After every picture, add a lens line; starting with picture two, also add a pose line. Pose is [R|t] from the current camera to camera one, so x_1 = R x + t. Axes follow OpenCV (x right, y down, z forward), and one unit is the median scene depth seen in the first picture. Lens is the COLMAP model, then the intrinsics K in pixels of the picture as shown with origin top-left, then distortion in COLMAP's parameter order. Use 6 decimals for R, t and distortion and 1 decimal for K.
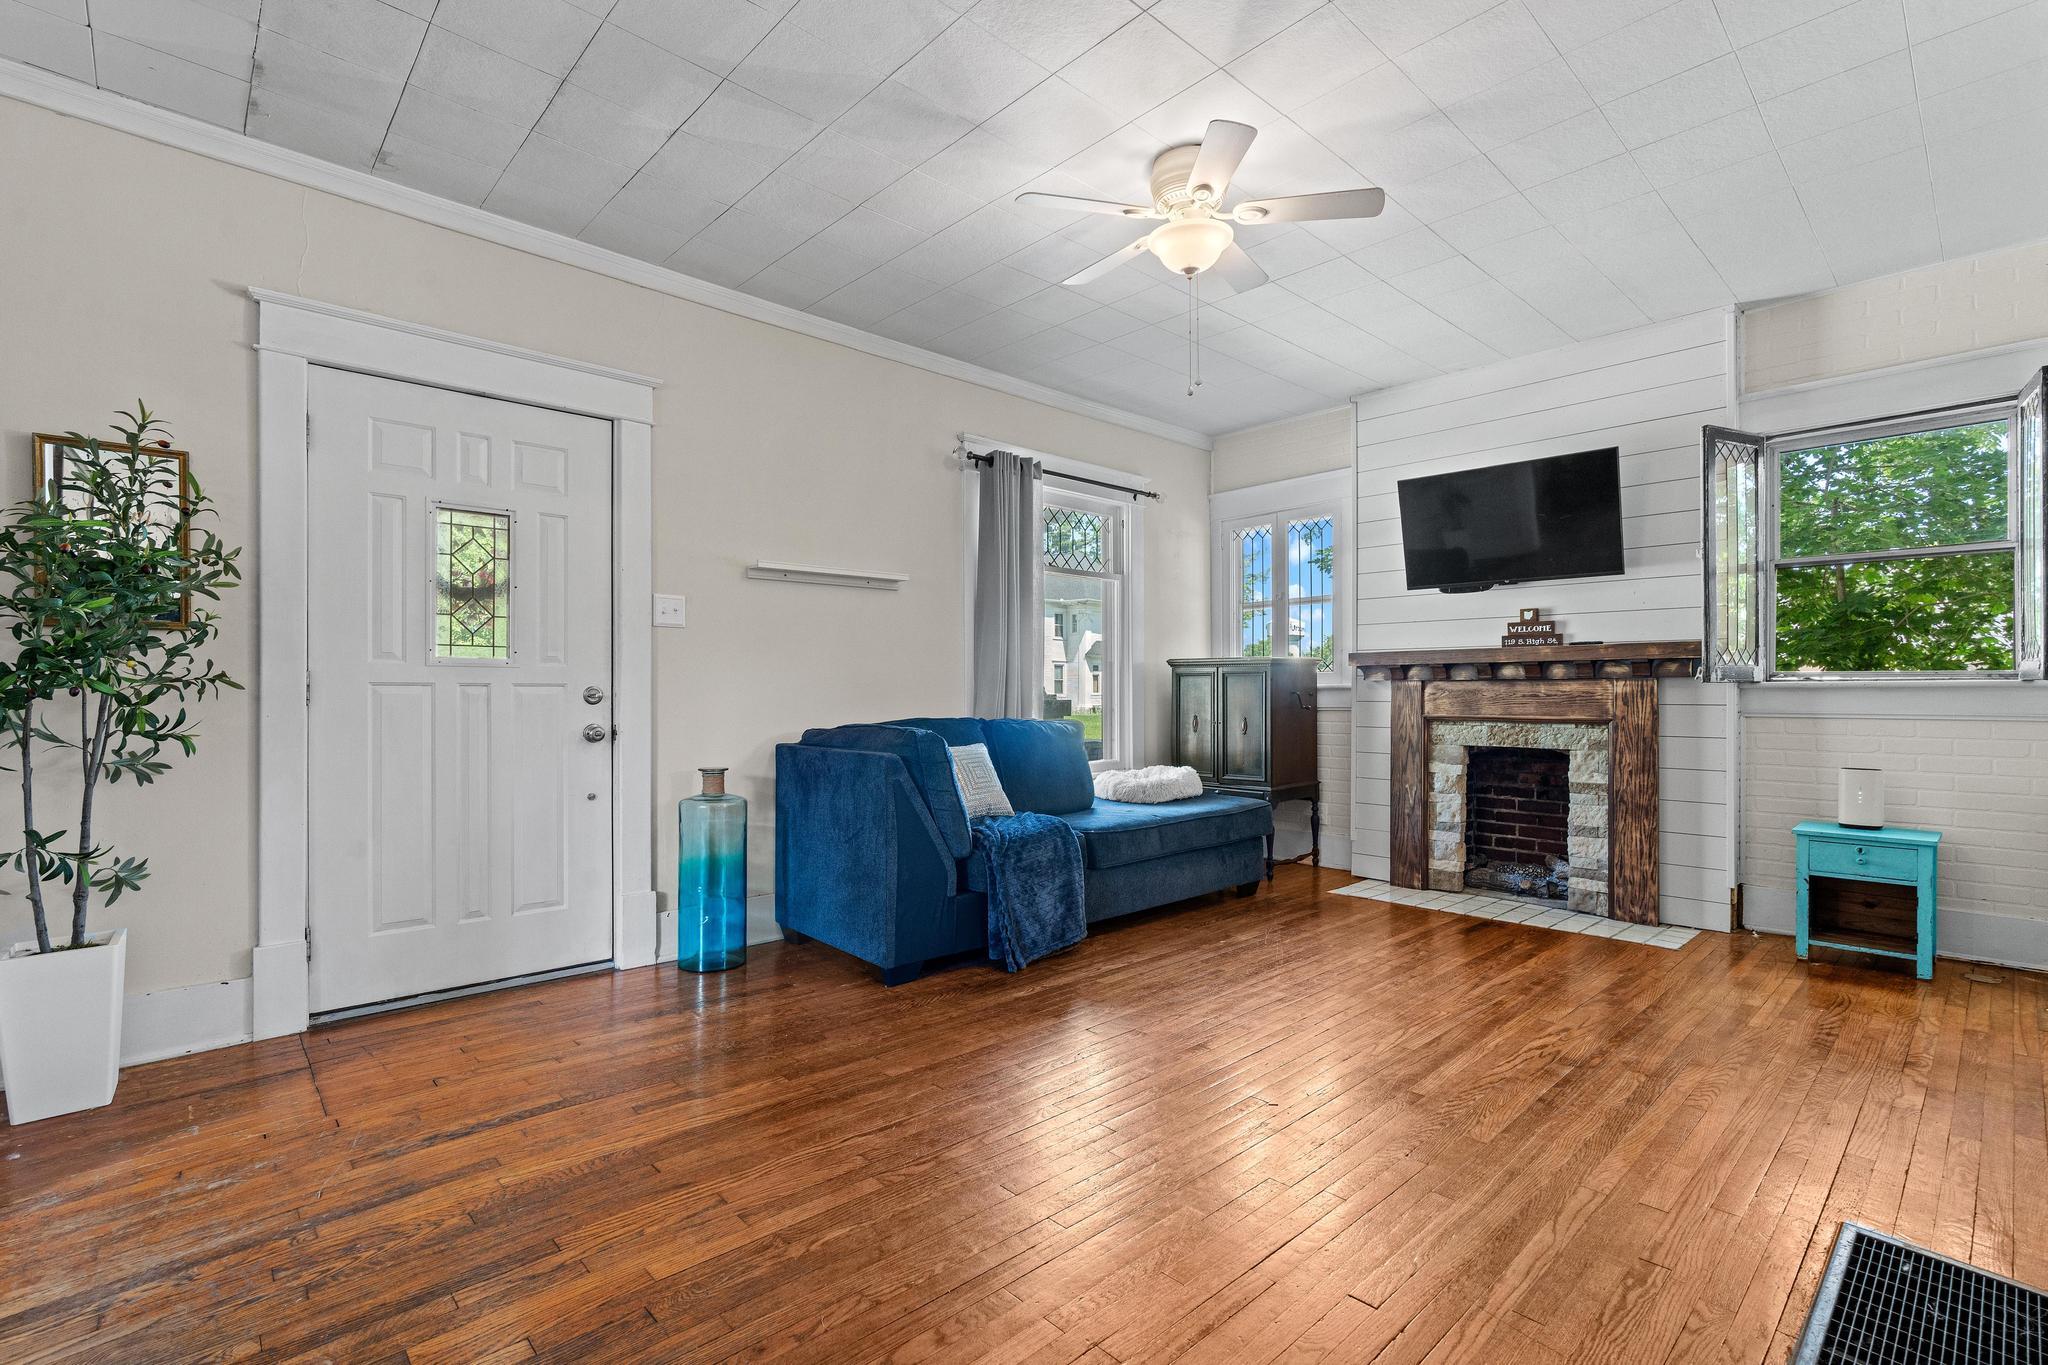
lens RADIAL K [[921.9, 0, 1026.1], [0, 921.9, 693.6], [0, 0, 1]] dist [-0.009743, 0.001233]
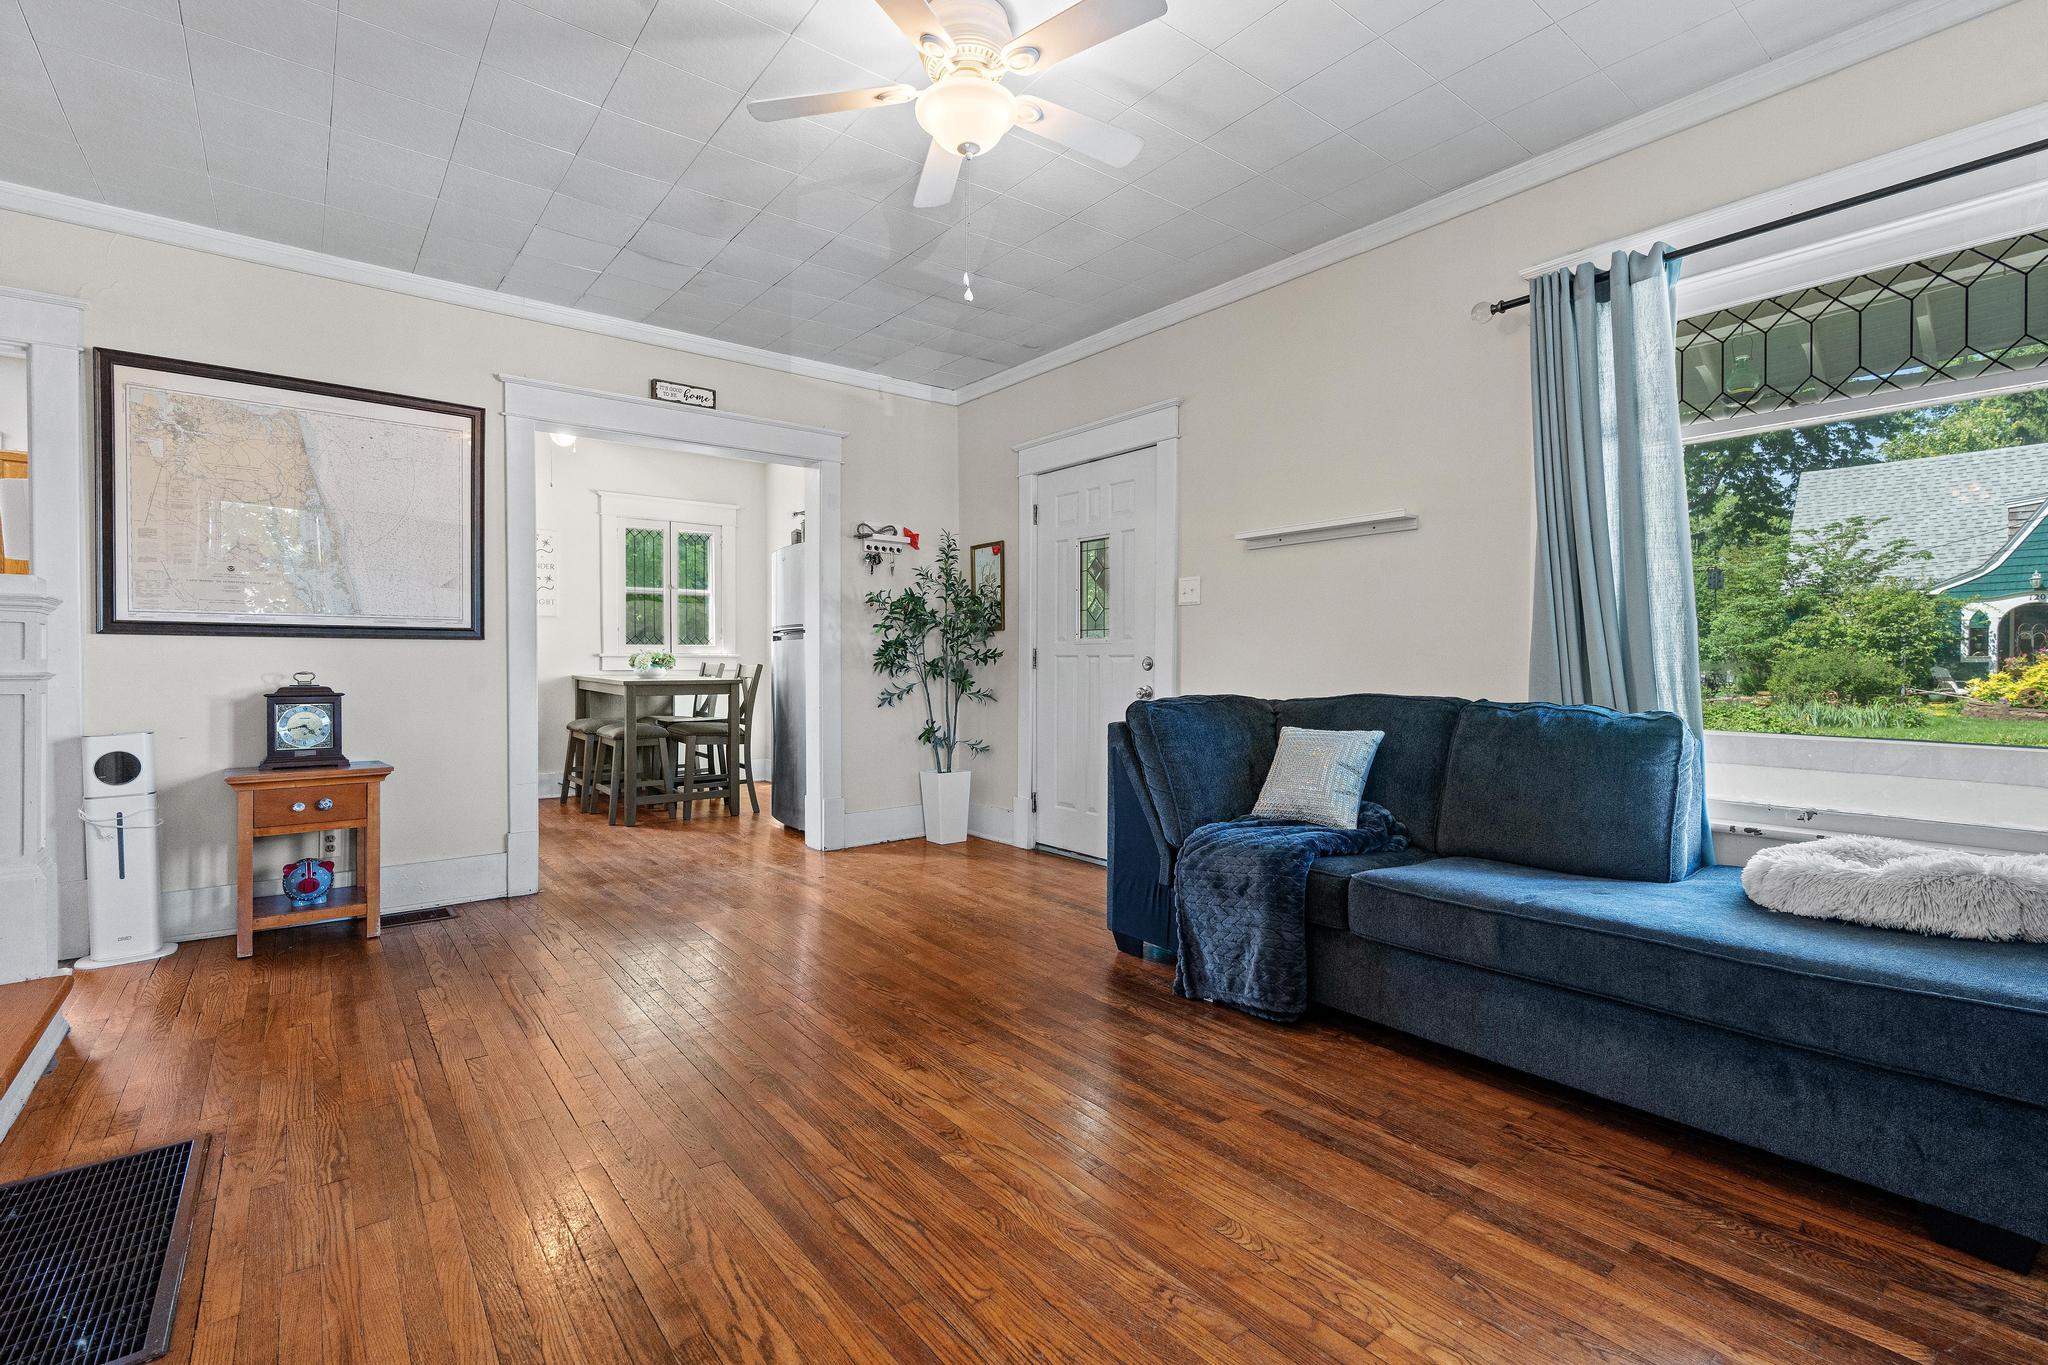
lens RADIAL K [[921.9, 0, 1027.1], [0, 921.9, 664.8], [0, 0, 1]] dist [-0.009743, 0.001233]
pose [[-0.077106, 0.004367, -0.997013, 0.887921], [0.002303, 0.999989, 0.004202, -0.002181], [0.997020, -0.001972, -0.077116, 0.990401]]
